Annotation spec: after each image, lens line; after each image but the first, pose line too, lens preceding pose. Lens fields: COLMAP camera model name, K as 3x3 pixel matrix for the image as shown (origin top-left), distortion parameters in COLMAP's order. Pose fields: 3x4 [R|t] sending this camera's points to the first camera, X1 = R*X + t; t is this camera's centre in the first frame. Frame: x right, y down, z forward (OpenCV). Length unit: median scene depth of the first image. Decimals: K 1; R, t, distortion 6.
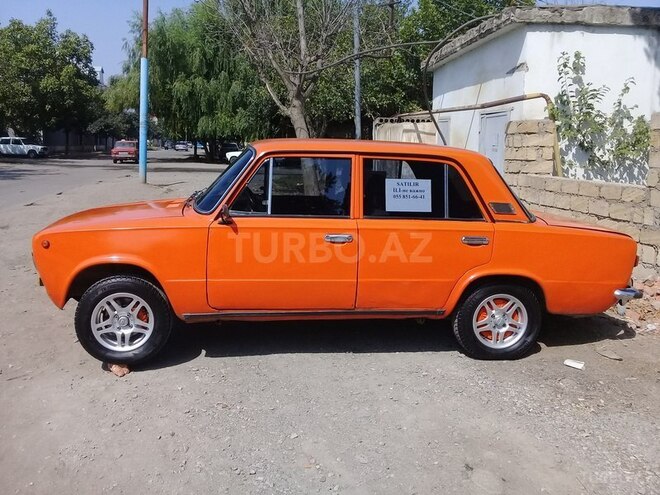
lens RADIAL K [[630.5, 0, 328.3], [0, 630.5, 247.3], [0, 0, 1]] dist [0.022643, 0.000000]
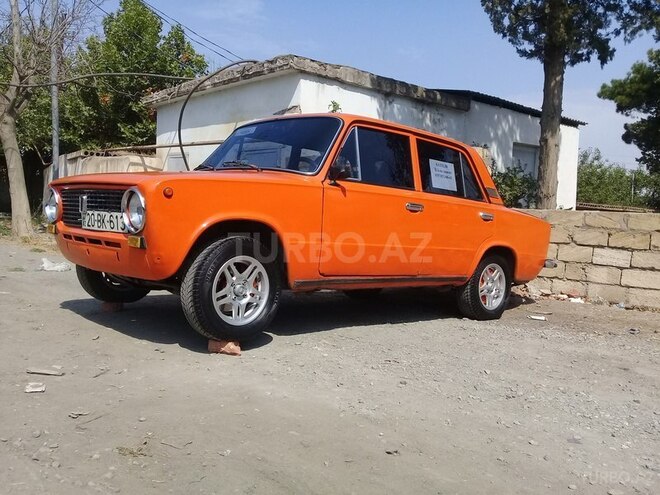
lens RADIAL K [[630.5, 0, 329.0], [0, 630.5, 245.0], [0, 0, 1]] dist [0.022643, 0.000000]
pose [[0.802945, 0.014209, 0.595884, -0.684408], [0.048557, 0.994834, -0.089152, 0.128577], [-0.594073, 0.100519, 0.798106, 0.216746]]
